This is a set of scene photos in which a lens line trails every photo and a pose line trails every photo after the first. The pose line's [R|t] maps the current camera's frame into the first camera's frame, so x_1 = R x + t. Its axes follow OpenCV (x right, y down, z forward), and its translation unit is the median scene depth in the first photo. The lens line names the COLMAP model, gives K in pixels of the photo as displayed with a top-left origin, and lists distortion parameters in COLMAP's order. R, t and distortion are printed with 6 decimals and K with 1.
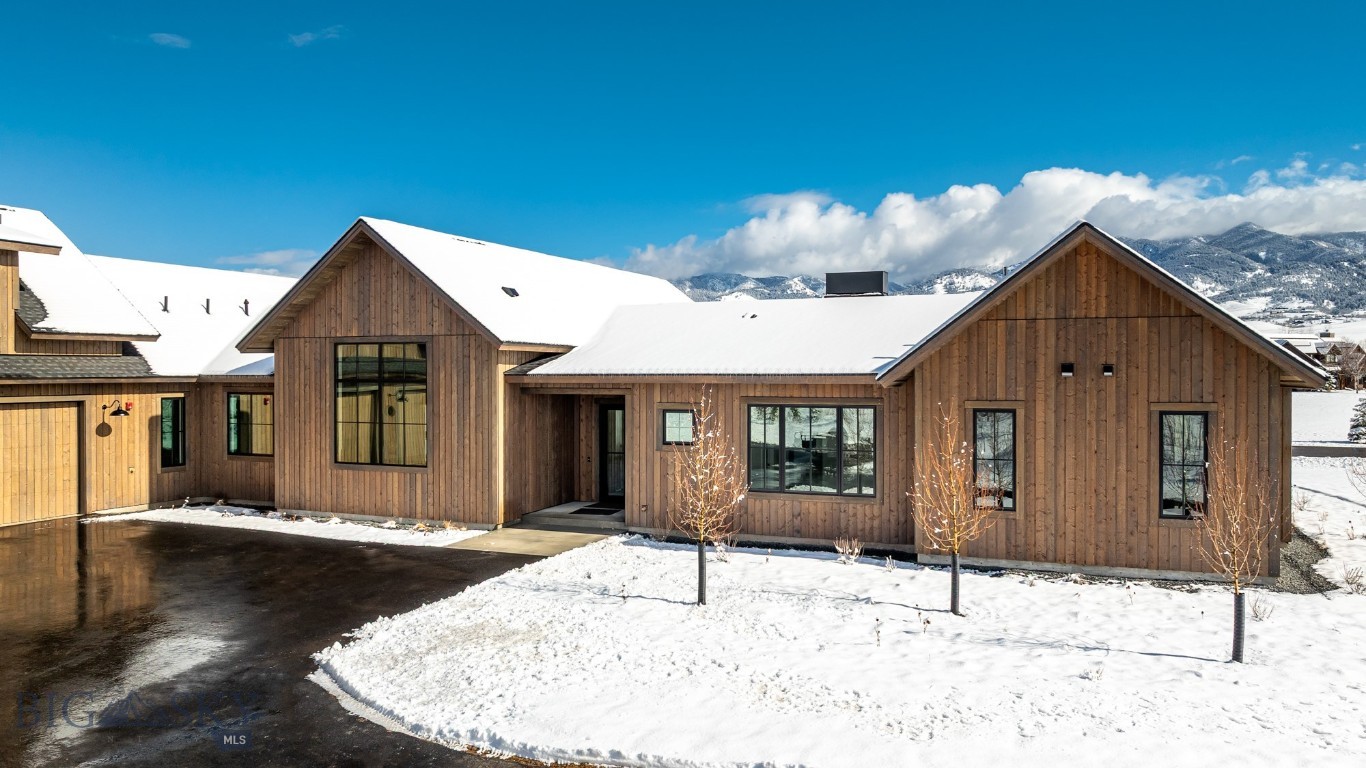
lens RADIAL K [[923.4, 0, 683.0], [0, 923.4, 384.0], [0, 0, 1]] dist [-0.027126, 0.004813]
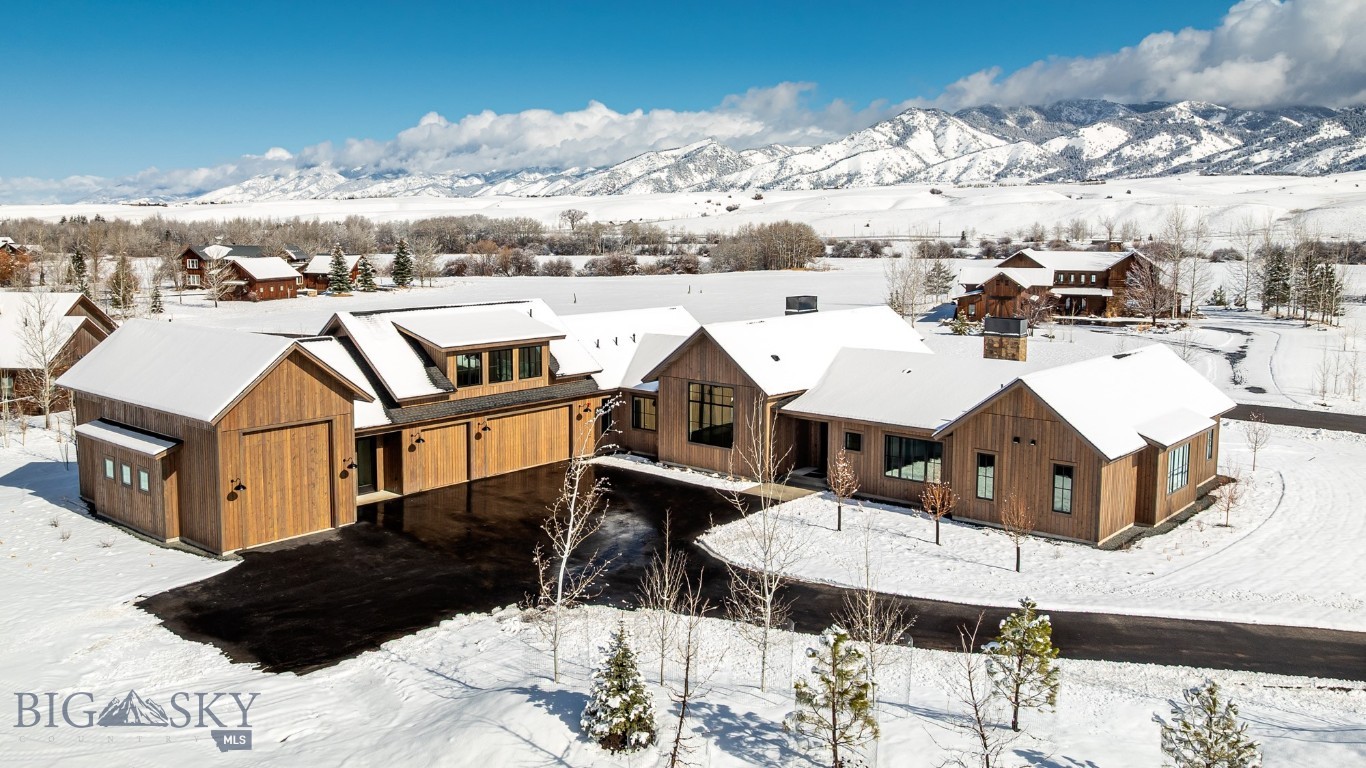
lens RADIAL K [[1172.8, 0, 688.4], [0, 1172.8, 350.0], [0, 0, 1]] dist [-0.009903, -0.015622]
pose [[0.955157, 0.045739, -0.292545, 0.362690], [-0.009175, 0.992095, 0.125154, -0.433809], [0.295956, -0.116857, 0.948026, -1.408338]]
